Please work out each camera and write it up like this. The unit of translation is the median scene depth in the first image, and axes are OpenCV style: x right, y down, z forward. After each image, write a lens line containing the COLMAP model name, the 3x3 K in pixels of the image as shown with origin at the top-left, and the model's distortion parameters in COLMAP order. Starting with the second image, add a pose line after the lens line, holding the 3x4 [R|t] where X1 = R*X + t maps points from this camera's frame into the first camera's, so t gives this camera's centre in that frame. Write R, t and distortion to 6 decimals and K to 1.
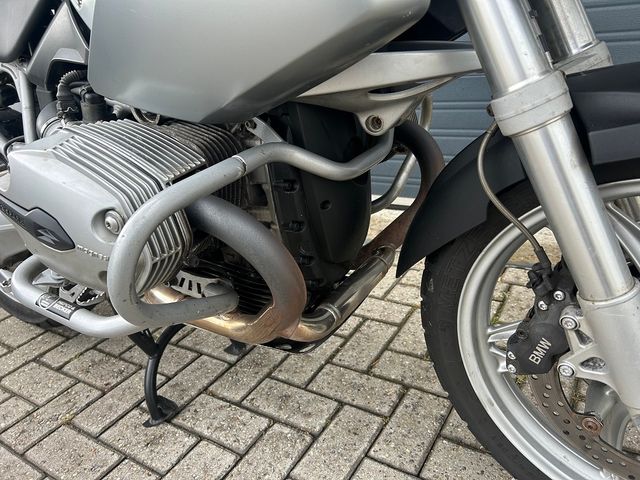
lens RADIAL K [[484.0, 0, 325.3], [0, 484.0, 238.8], [0, 0, 1]] dist [0.001122, -0.006156]
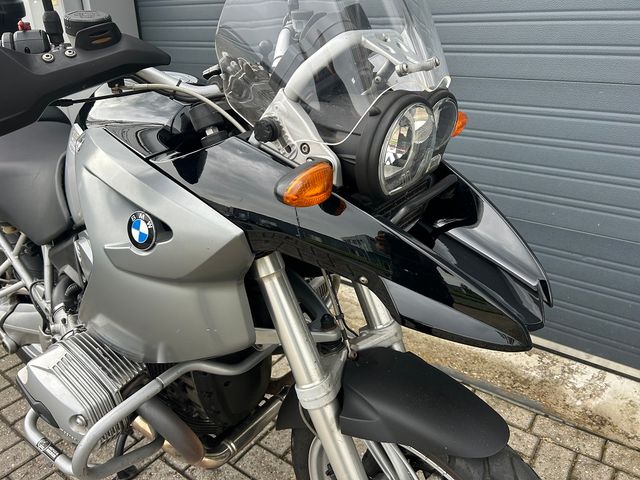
lens RADIAL K [[481.3, 0, 322.4], [0, 481.3, 232.2], [0, 0, 1]] dist [-0.000930, -0.008906]
pose [[0.993929, 0.100346, -0.045120, 0.208947], [-0.099885, 0.994922, 0.012361, -0.392971], [0.046132, -0.007779, 0.998905, -0.327435]]
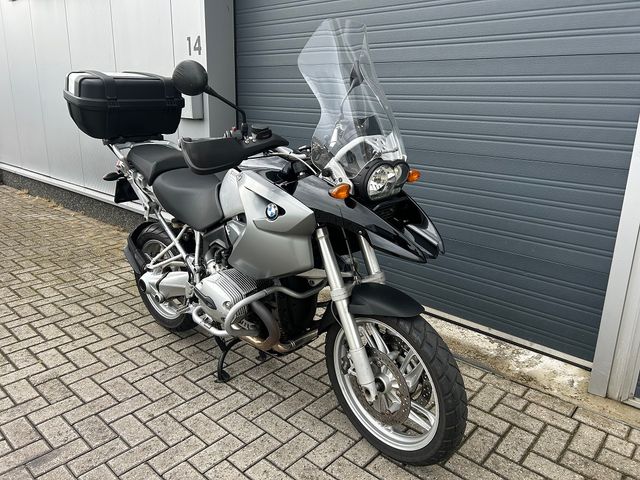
lens RADIAL K [[484.7, 0, 320.0], [0, 484.7, 240.0], [0, 0, 1]] dist [0.023087, -0.000201]
pose [[0.976470, 0.153817, -0.151151, 0.350739], [-0.168150, 0.981909, -0.087059, -0.151686], [0.135026, 0.110427, 0.984669, -1.252441]]
